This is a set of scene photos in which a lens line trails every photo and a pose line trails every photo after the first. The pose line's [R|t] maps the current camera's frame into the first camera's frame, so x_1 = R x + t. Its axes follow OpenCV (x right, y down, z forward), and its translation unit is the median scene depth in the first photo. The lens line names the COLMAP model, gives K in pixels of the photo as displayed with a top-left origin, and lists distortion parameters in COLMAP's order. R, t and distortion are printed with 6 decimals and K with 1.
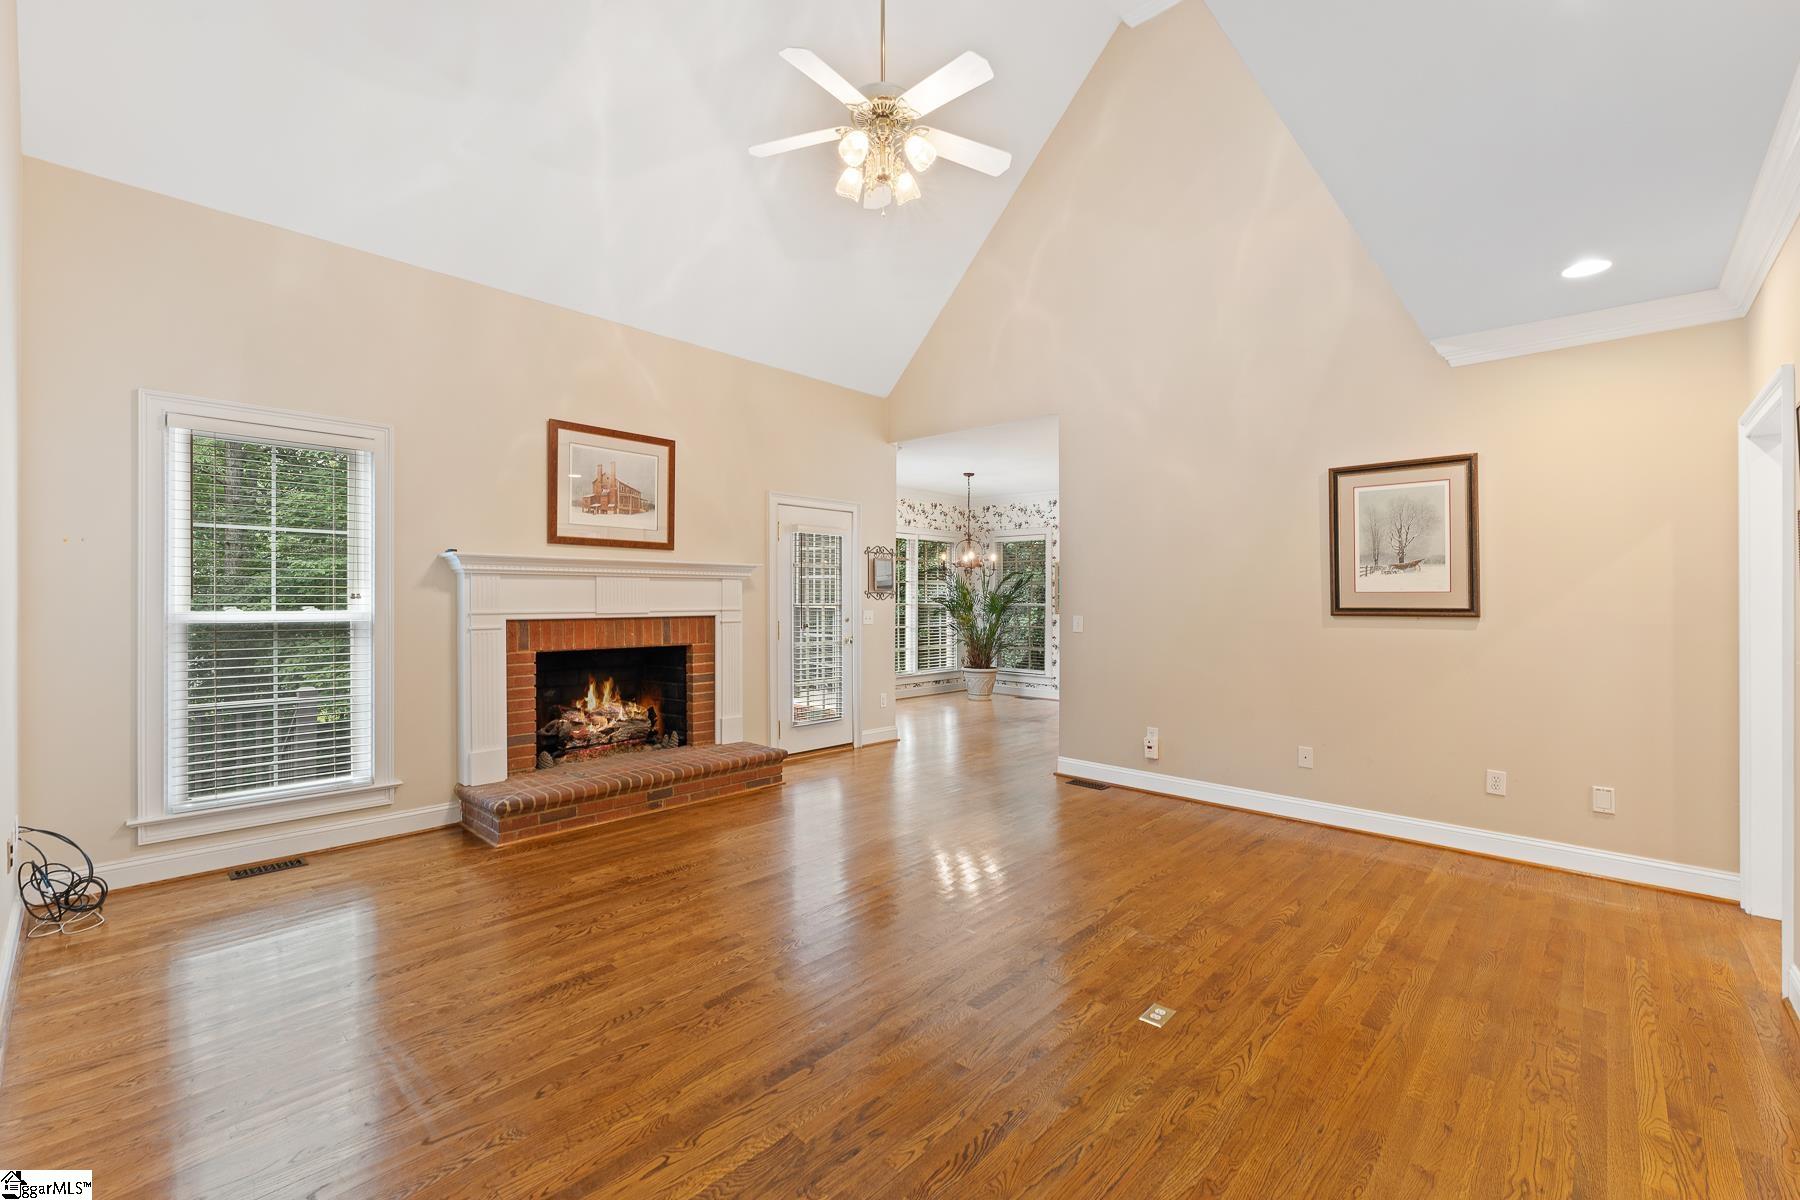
lens RADIAL K [[758.8, 0, 895.7], [0, 758.8, 596.3], [0, 0, 1]] dist [-0.006415, 0.001453]
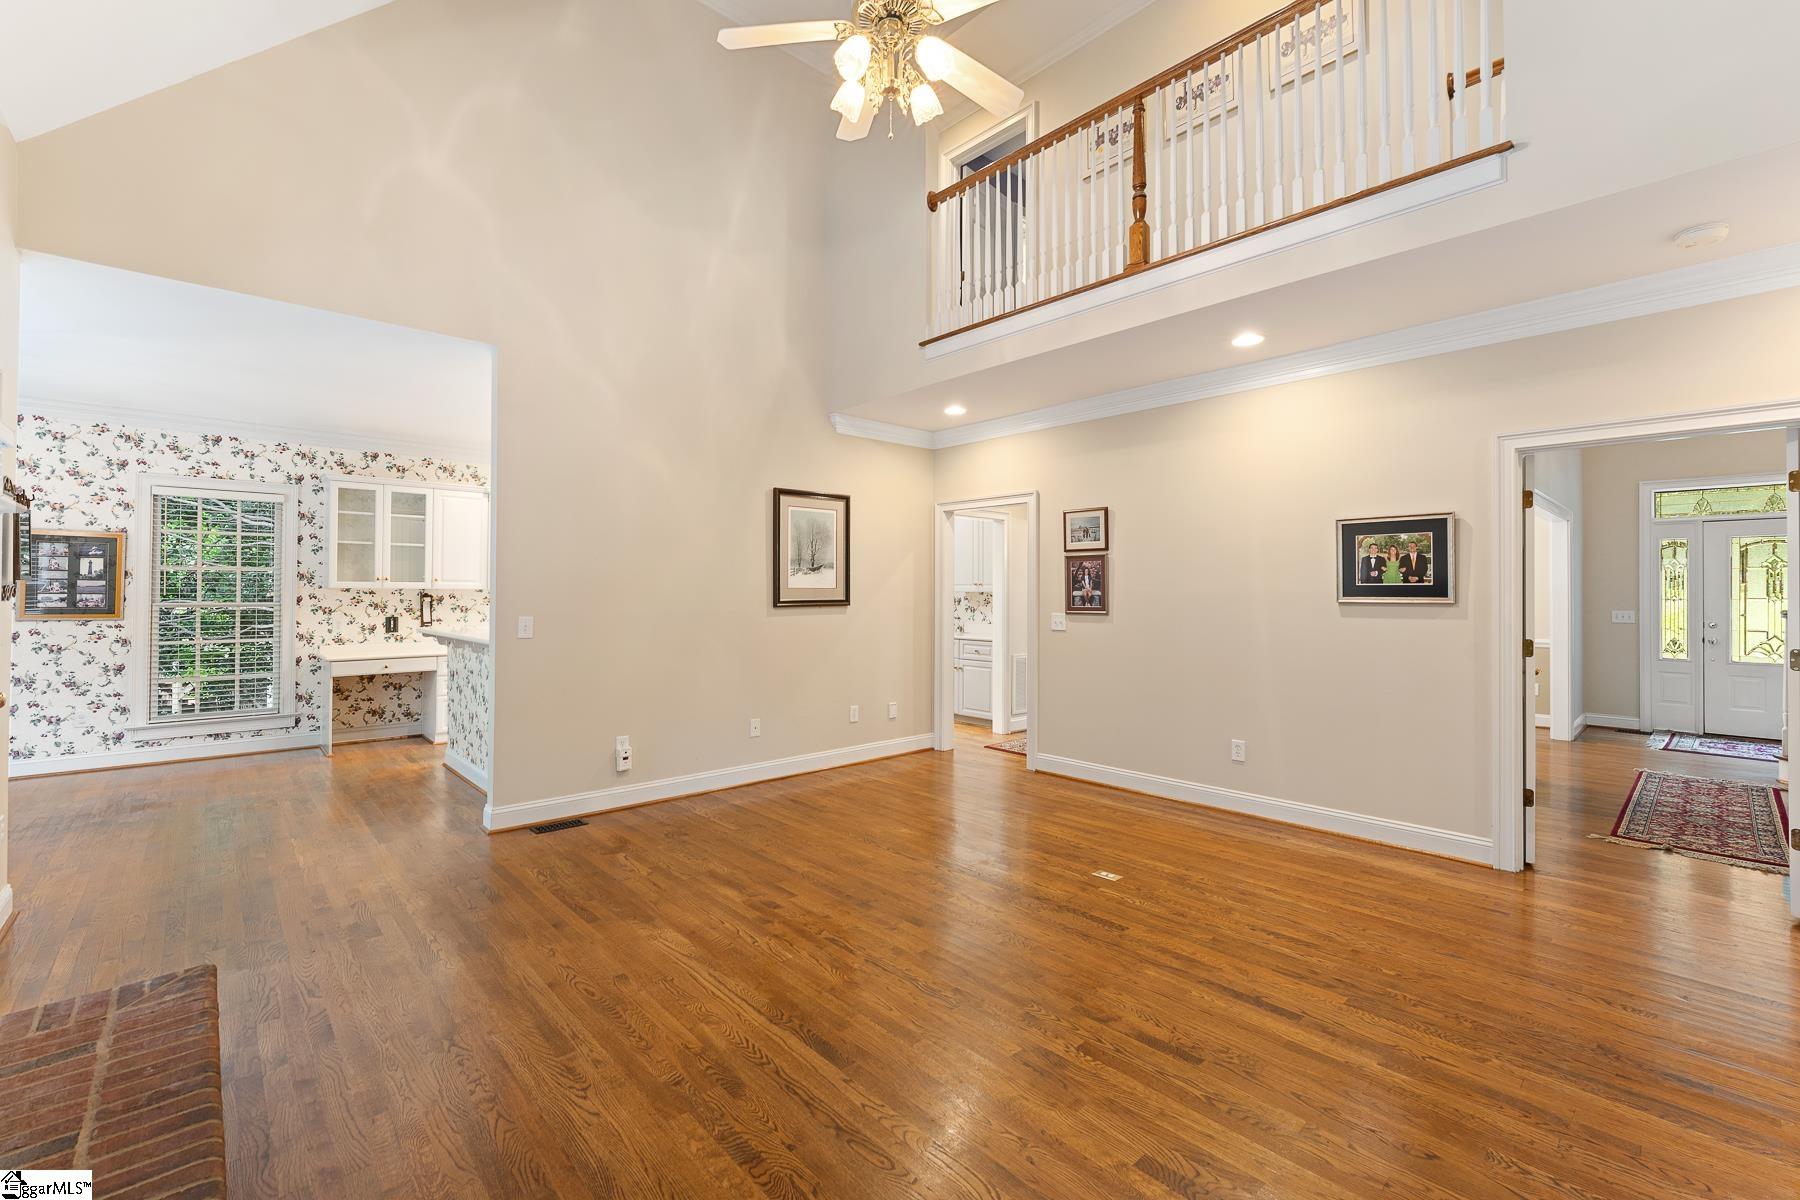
lens RADIAL K [[758.8, 0, 895.7], [0, 758.8, 585.3], [0, 0, 1]] dist [-0.006415, 0.001453]
pose [[0.078314, 0.002048, 0.996927, -0.431735], [-0.001276, 0.999997, -0.001954, -0.005677], [-0.996928, -0.001119, 0.078317, 0.476896]]
